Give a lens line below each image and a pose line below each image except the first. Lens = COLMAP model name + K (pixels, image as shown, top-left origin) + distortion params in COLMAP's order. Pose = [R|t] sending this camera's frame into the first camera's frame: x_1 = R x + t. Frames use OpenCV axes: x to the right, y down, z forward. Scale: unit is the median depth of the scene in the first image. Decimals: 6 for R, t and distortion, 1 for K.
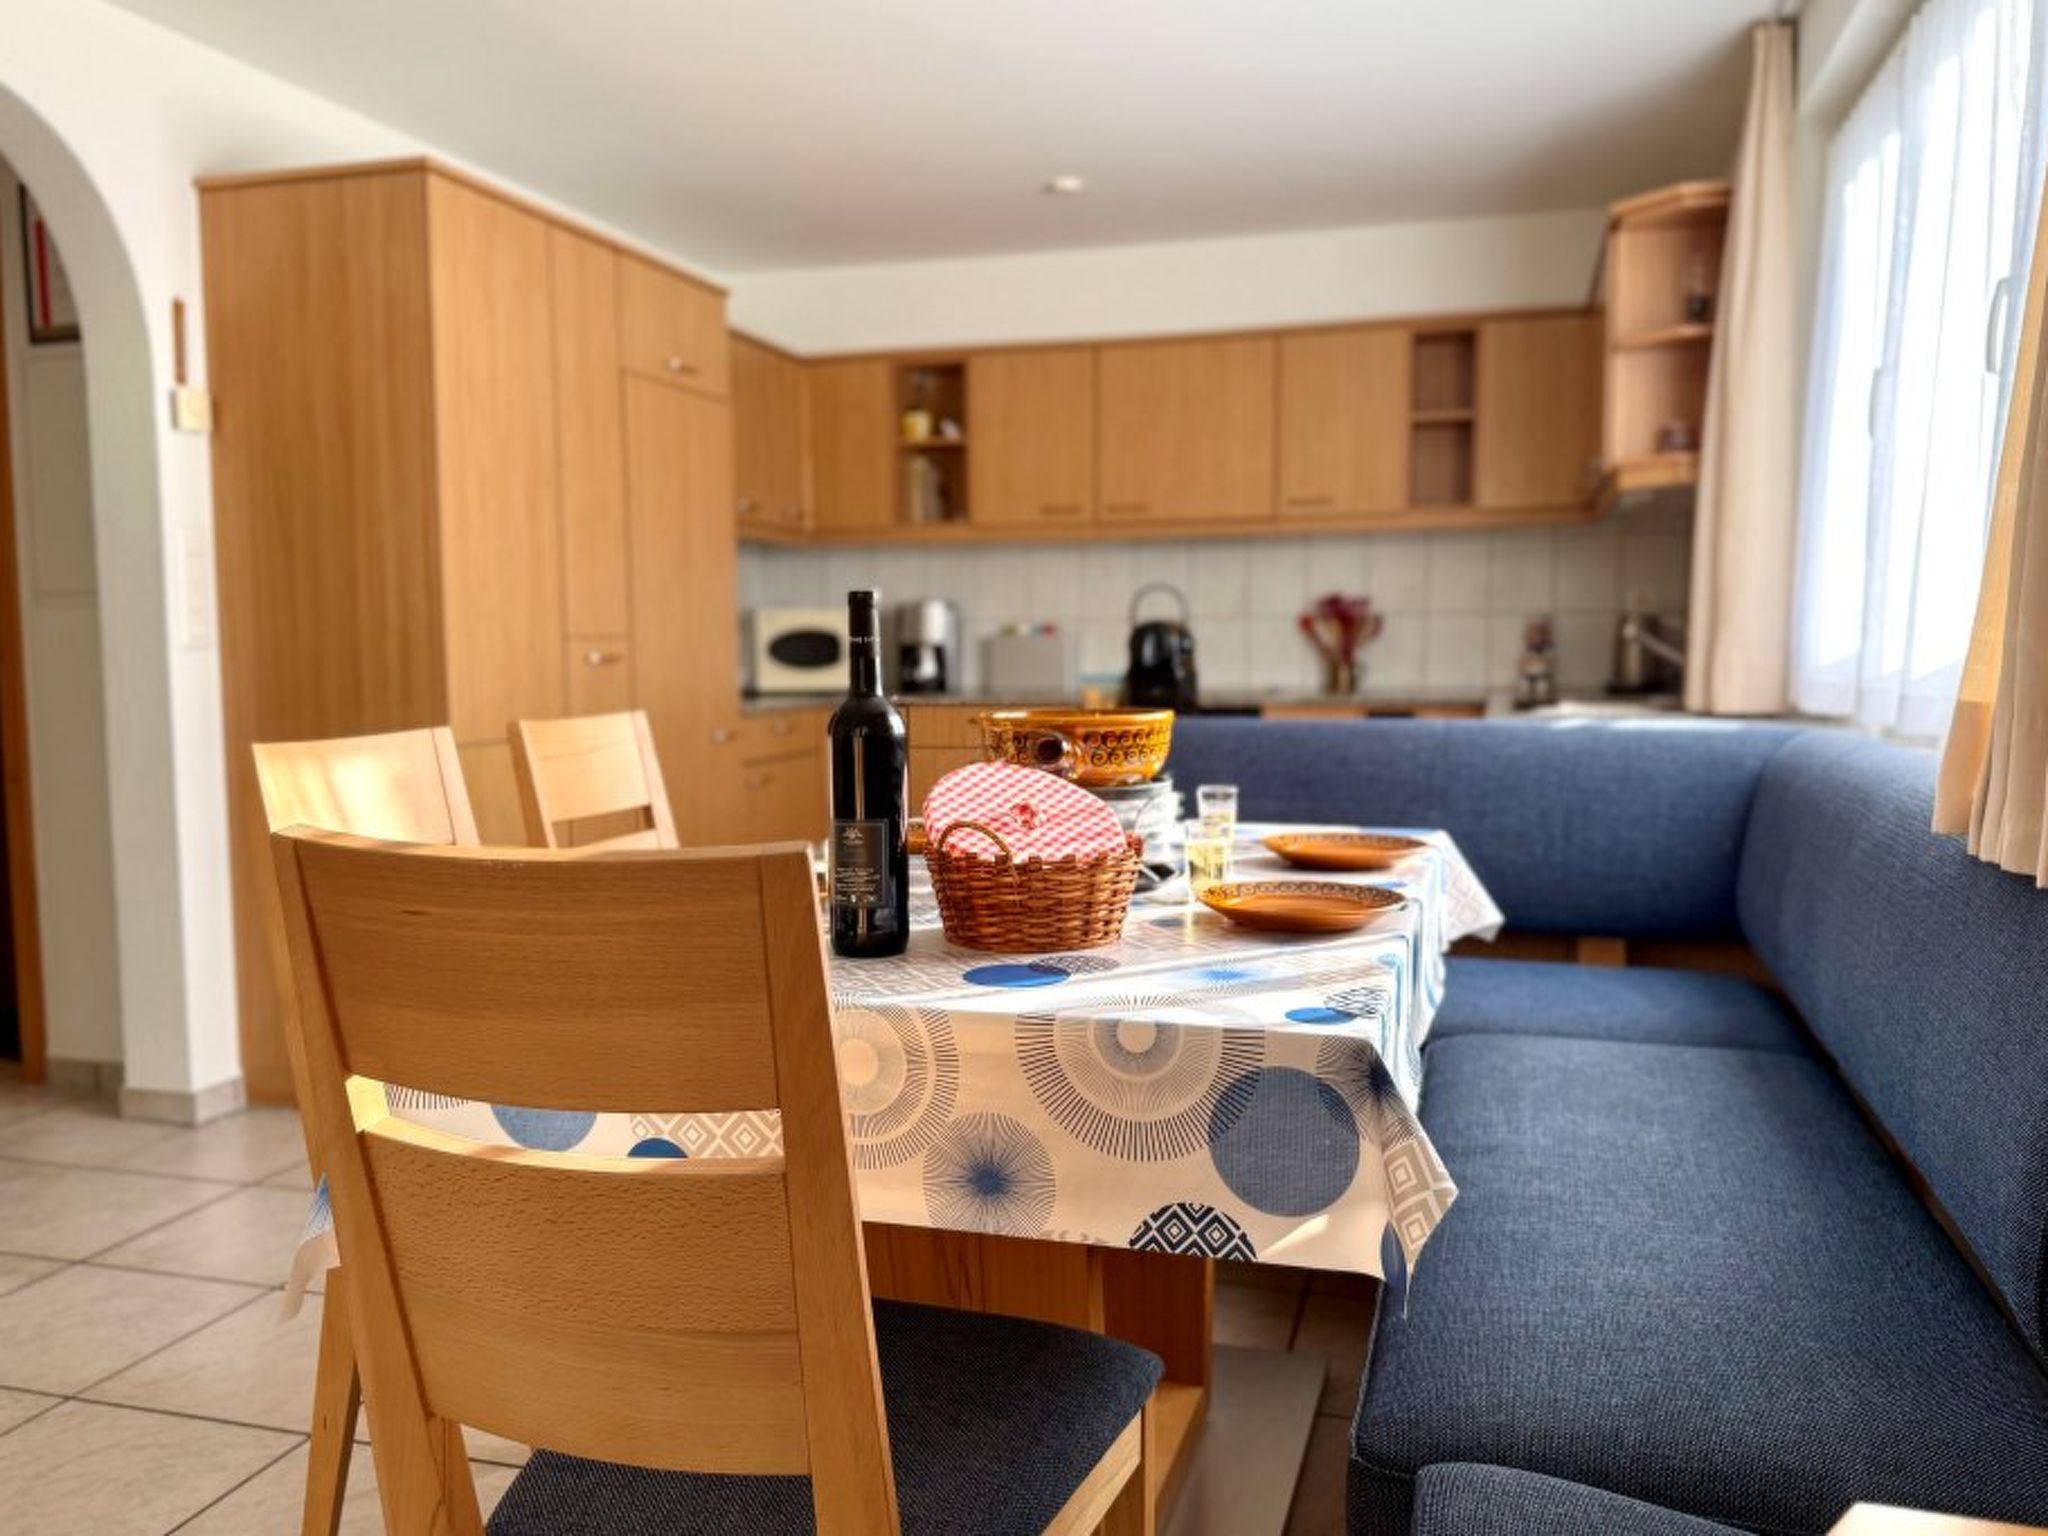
lens RADIAL K [[1609.7, 0, 1032.3], [0, 1609.7, 754.0], [0, 0, 1]] dist [0.081261, -0.113931]
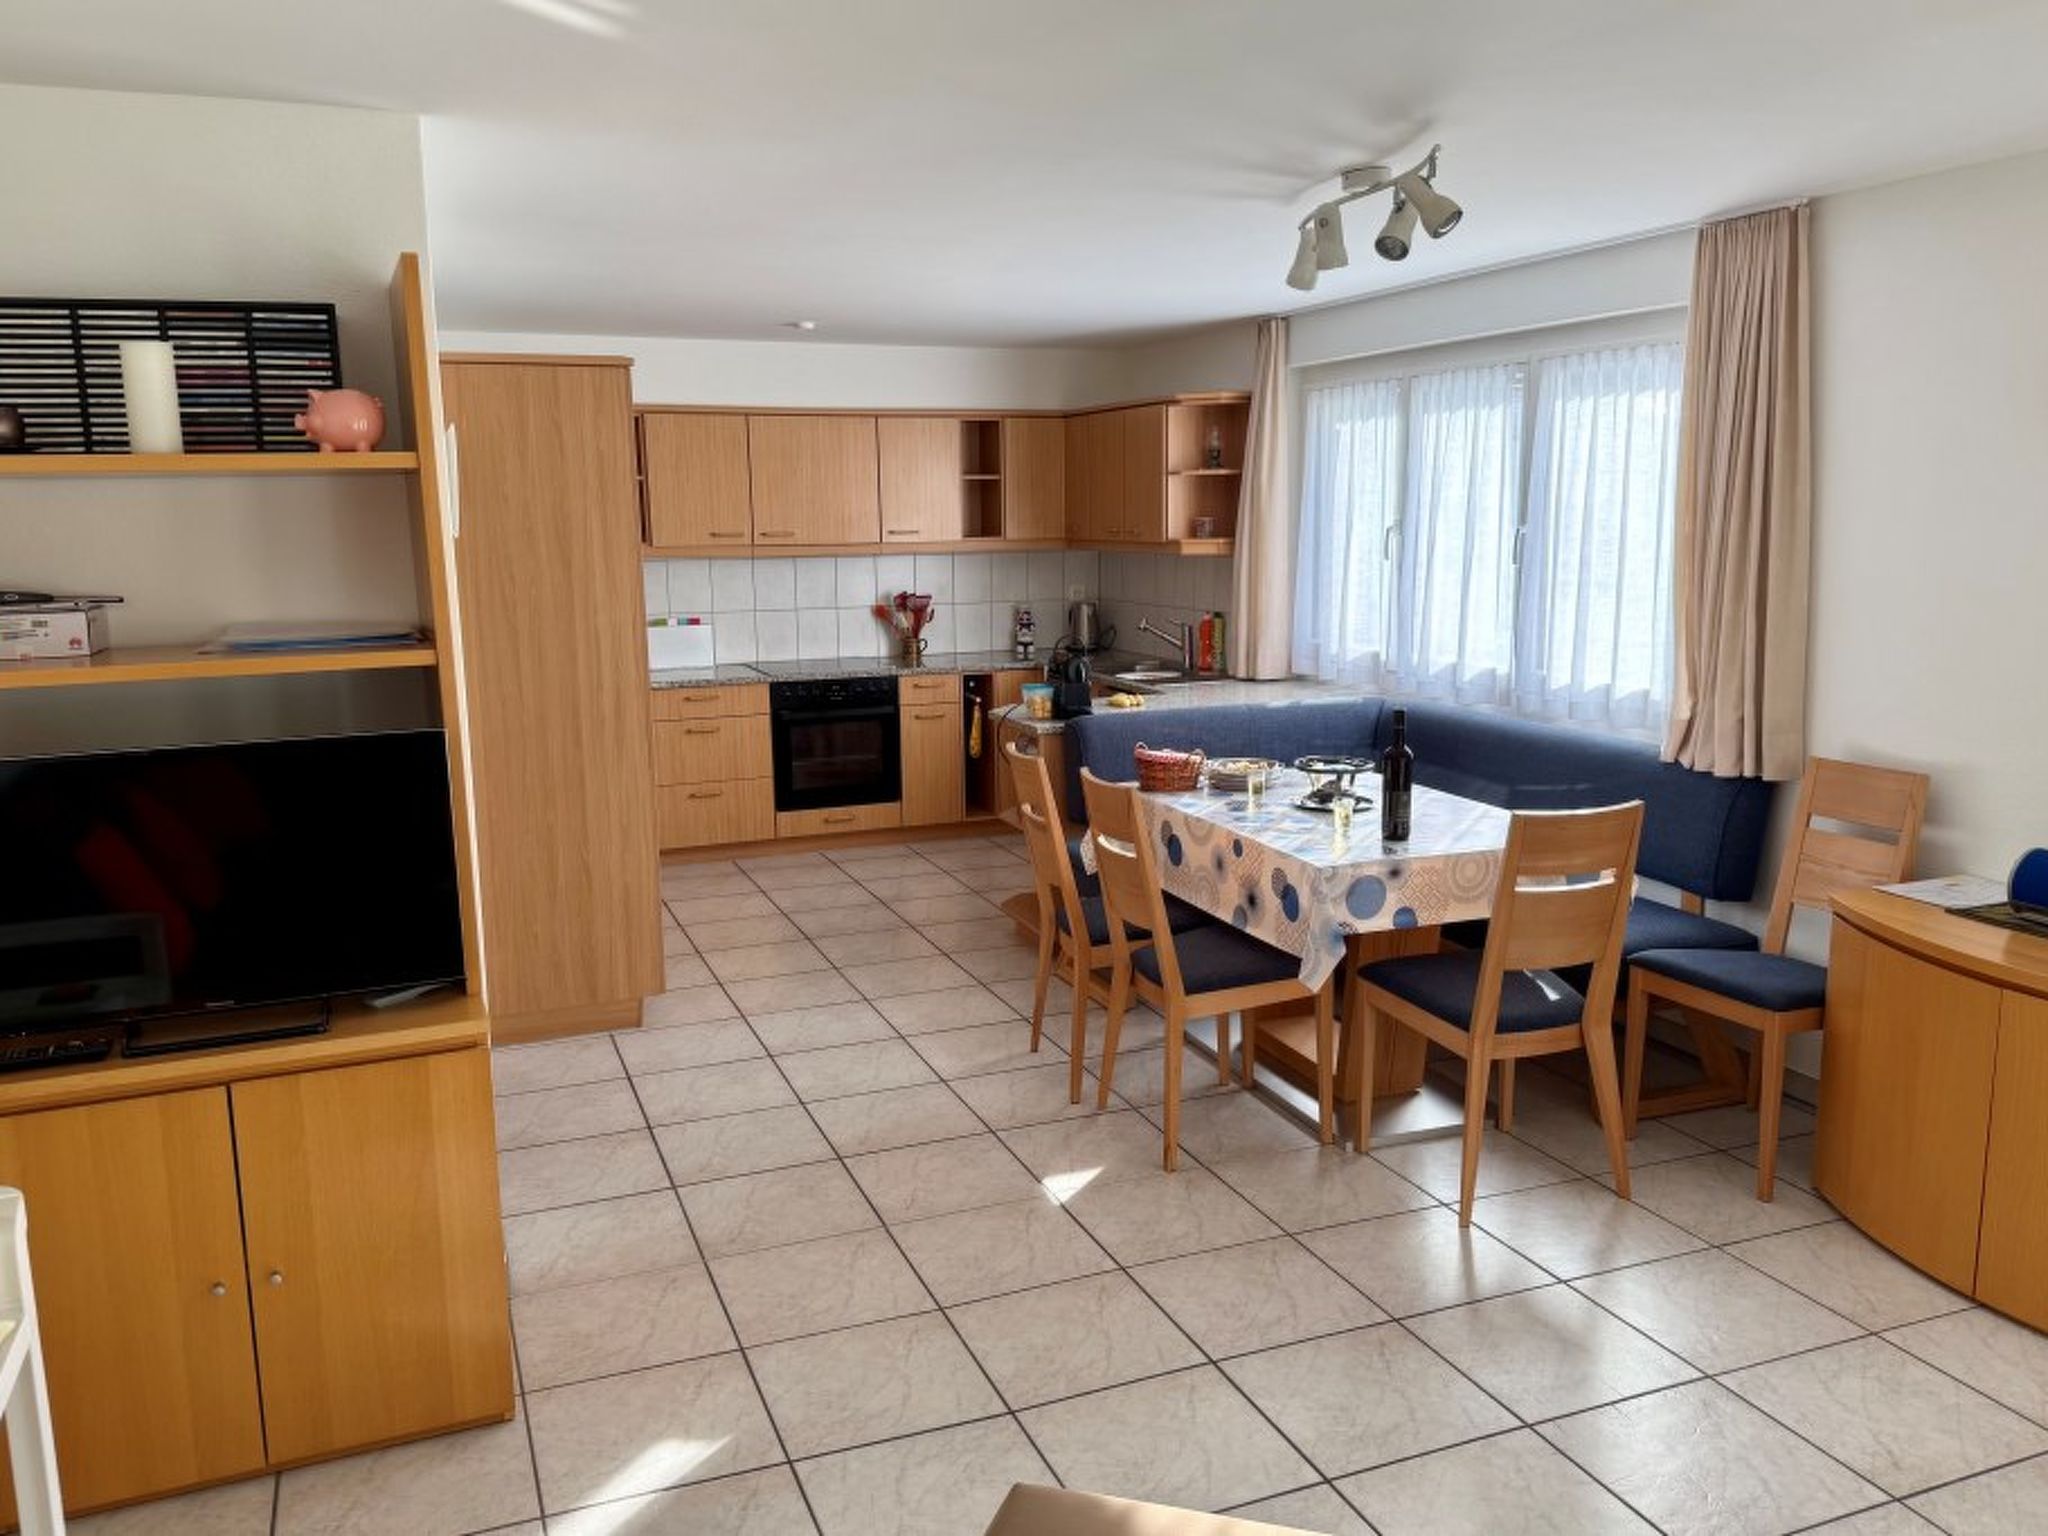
lens RADIAL K [[1609.7, 0, 1040.8], [0, 1609.7, 725.8], [0, 0, 1]] dist [0.081261, -0.113931]
pose [[0.789023, -0.084632, 0.608507, -0.938385], [0.049489, 0.996003, 0.074356, -0.127011], [-0.612367, -0.028554, 0.790057, -0.333515]]
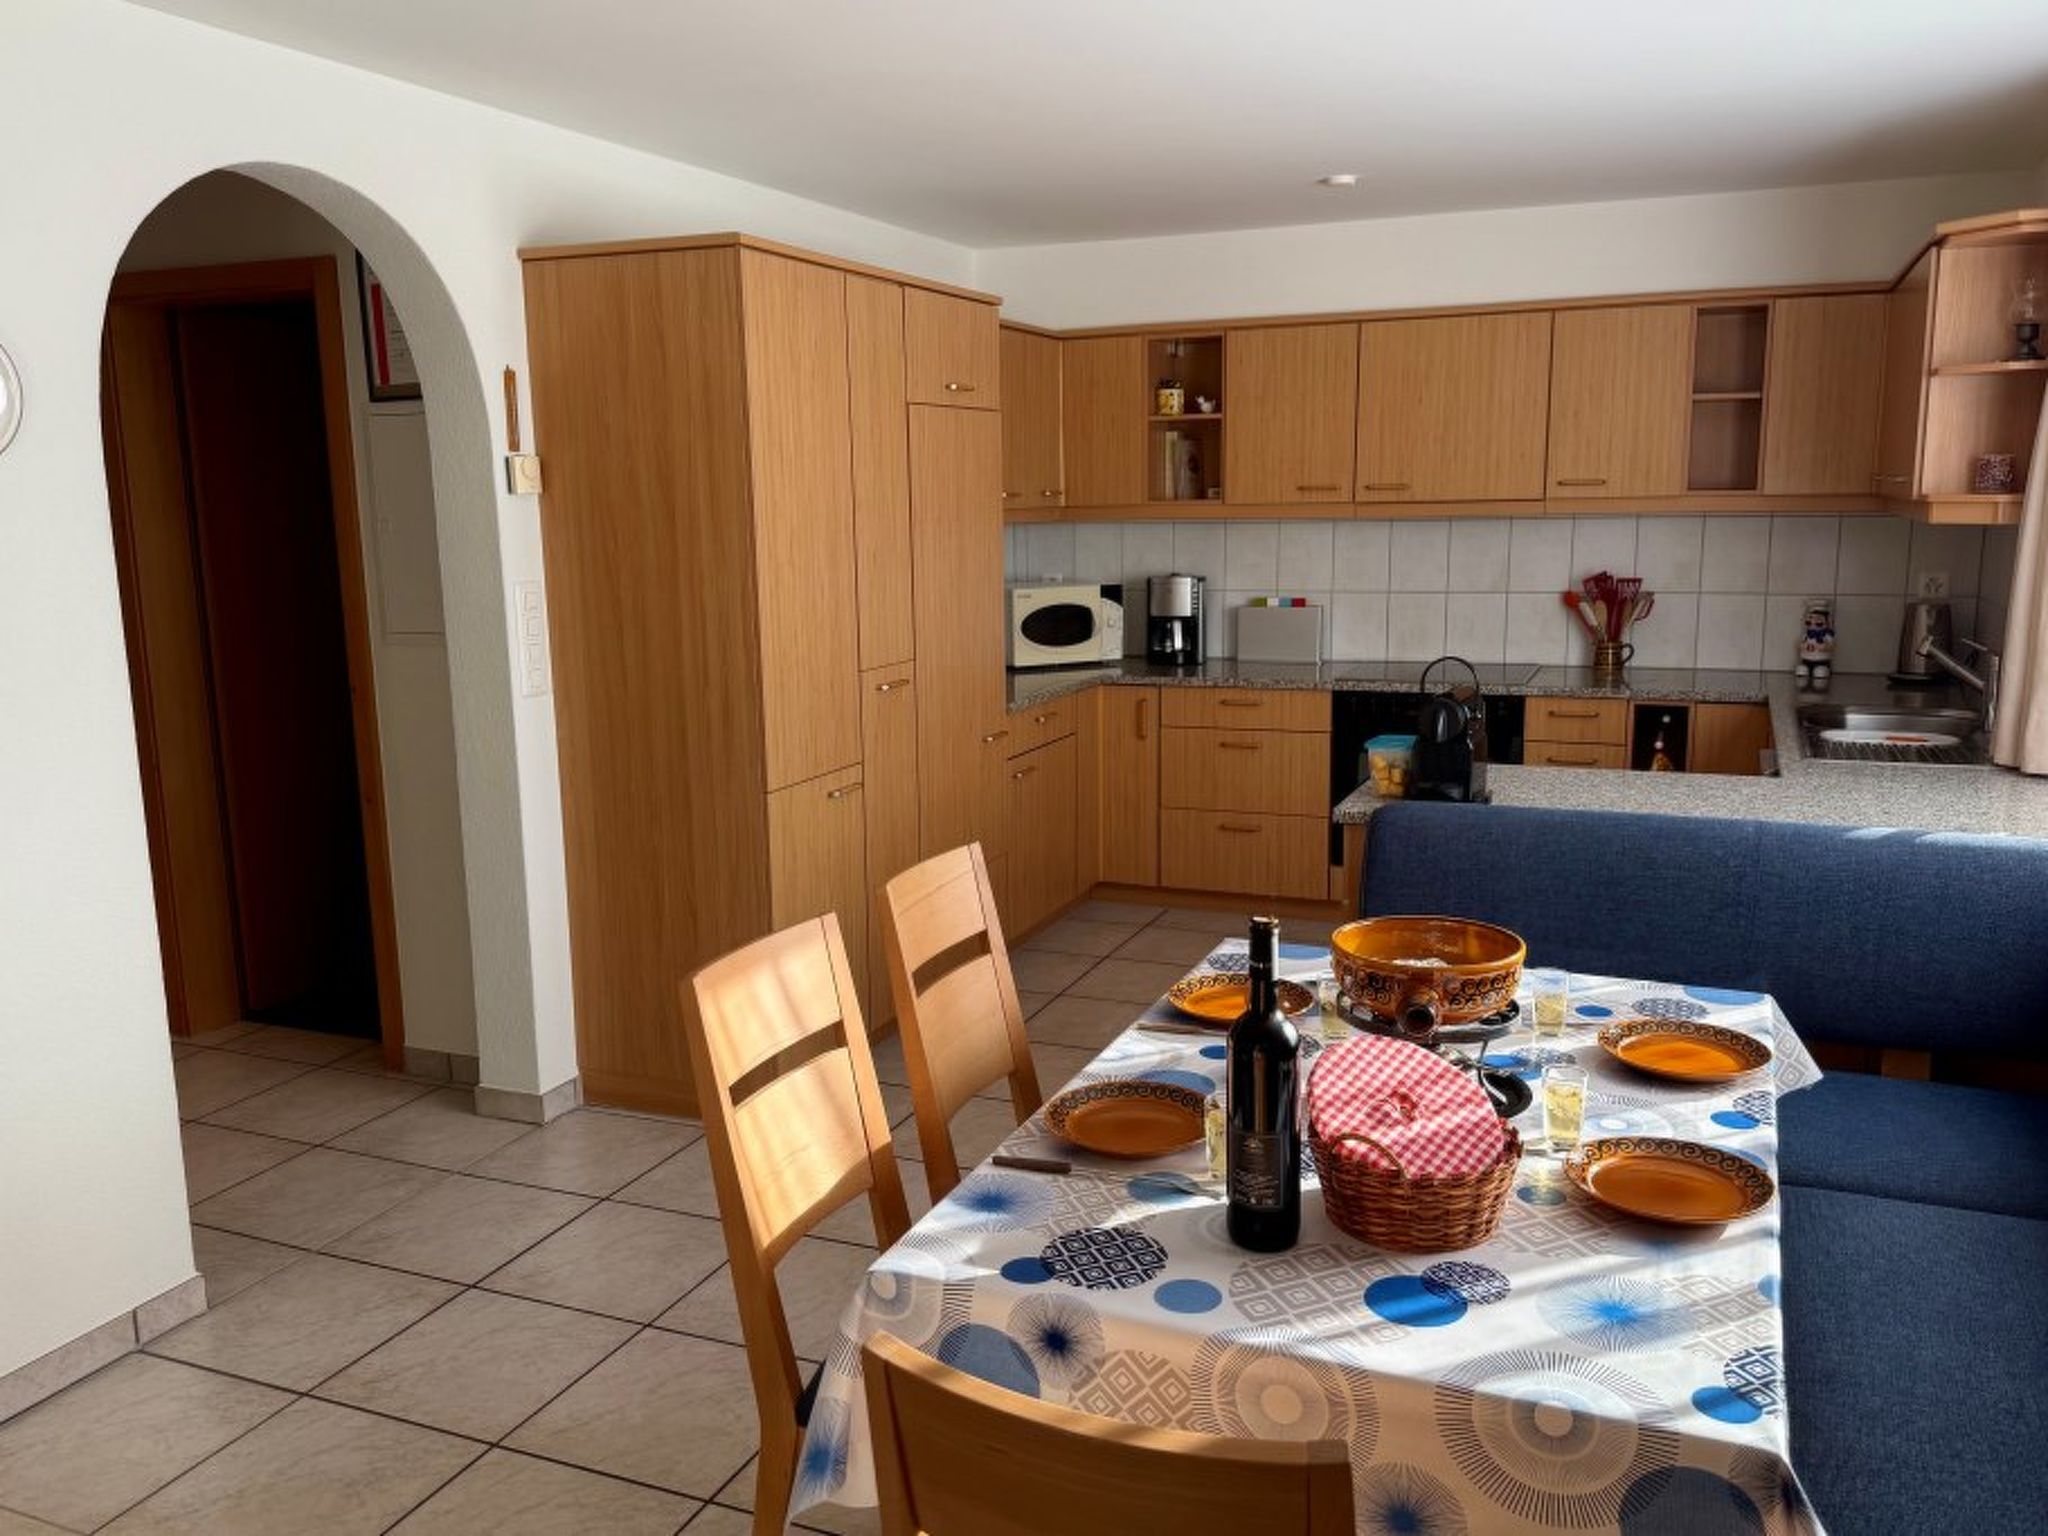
lens RADIAL K [[1609.7, 0, 1051.1], [0, 1609.7, 757.2], [0, 0, 1]] dist [0.081261, -0.113931]
pose [[0.993994, 0.015755, -0.108293, -0.054838], [-0.005165, 0.995233, 0.097386, -0.129219], [0.109311, -0.096242, 0.989337, -0.028181]]
